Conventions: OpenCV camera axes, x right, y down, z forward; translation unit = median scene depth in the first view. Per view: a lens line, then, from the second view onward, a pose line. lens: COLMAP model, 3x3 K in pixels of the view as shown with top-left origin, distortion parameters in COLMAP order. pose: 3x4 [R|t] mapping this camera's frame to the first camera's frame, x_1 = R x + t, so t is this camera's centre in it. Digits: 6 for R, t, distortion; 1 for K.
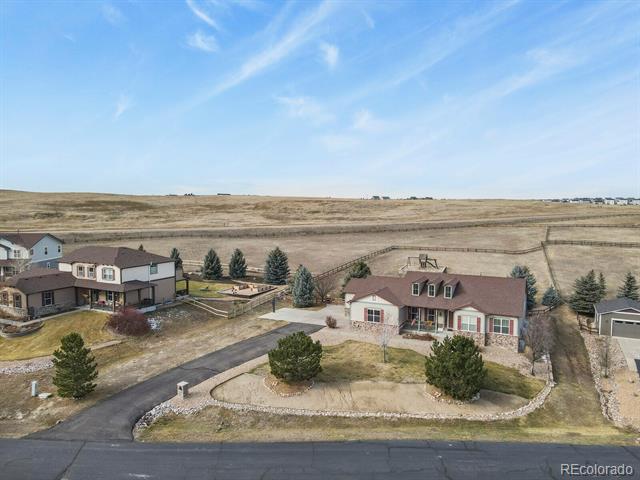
lens RADIAL K [[472.0, 0, 321.3], [0, 472.0, 243.5], [0, 0, 1]] dist [0.006640, 0.016719]
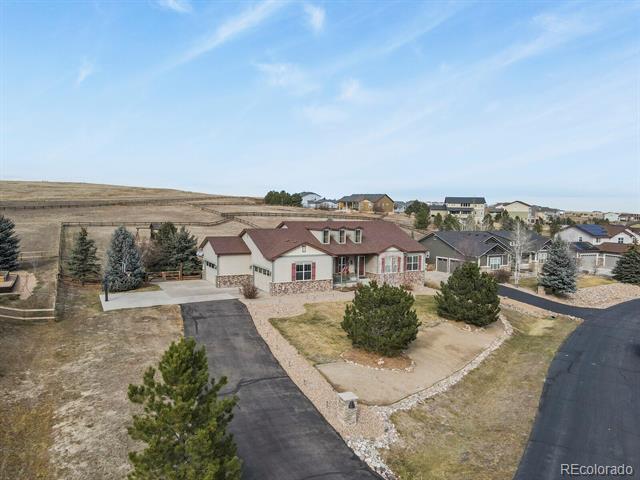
lens RADIAL K [[472.0, 0, 328.6], [0, 472.0, 233.7], [0, 0, 1]] dist [0.006640, 0.016719]
pose [[0.578157, -0.040537, 0.814918, -0.503166], [0.050518, 0.998627, 0.013834, 0.079938], [-0.814360, 0.033170, 0.579411, 0.504700]]
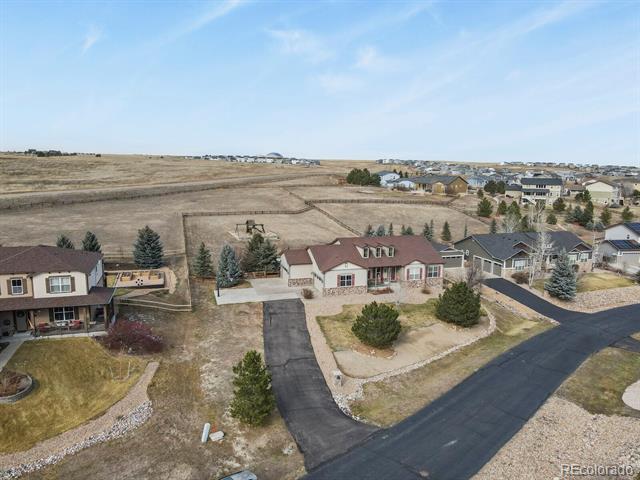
lens RADIAL K [[472.0, 0, 326.7], [0, 472.0, 241.9], [0, 0, 1]] dist [0.006640, 0.016719]
pose [[0.728732, -0.106767, 0.676425, -0.676579], [0.045315, 0.993125, 0.107936, -0.063363], [-0.683298, -0.048004, 0.728560, 0.208938]]
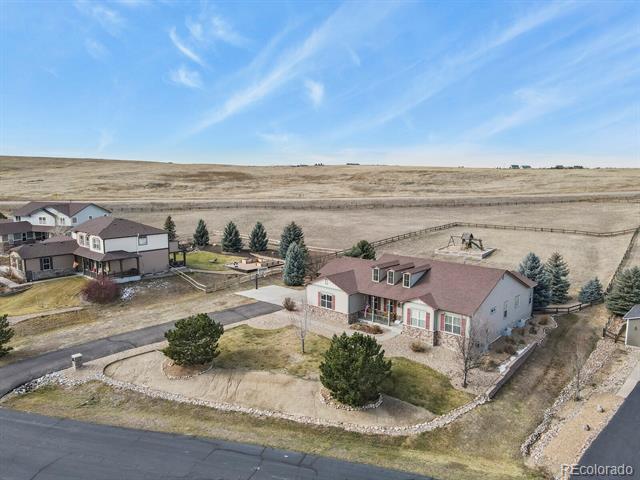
lens RADIAL K [[472.0, 0, 319.0], [0, 472.0, 254.5], [0, 0, 1]] dist [0.006640, 0.016719]
pose [[0.961832, 0.046126, -0.269724, 0.339011], [-0.022861, 0.995790, 0.088770, -0.017907], [0.272683, -0.079216, 0.958837, 0.123353]]
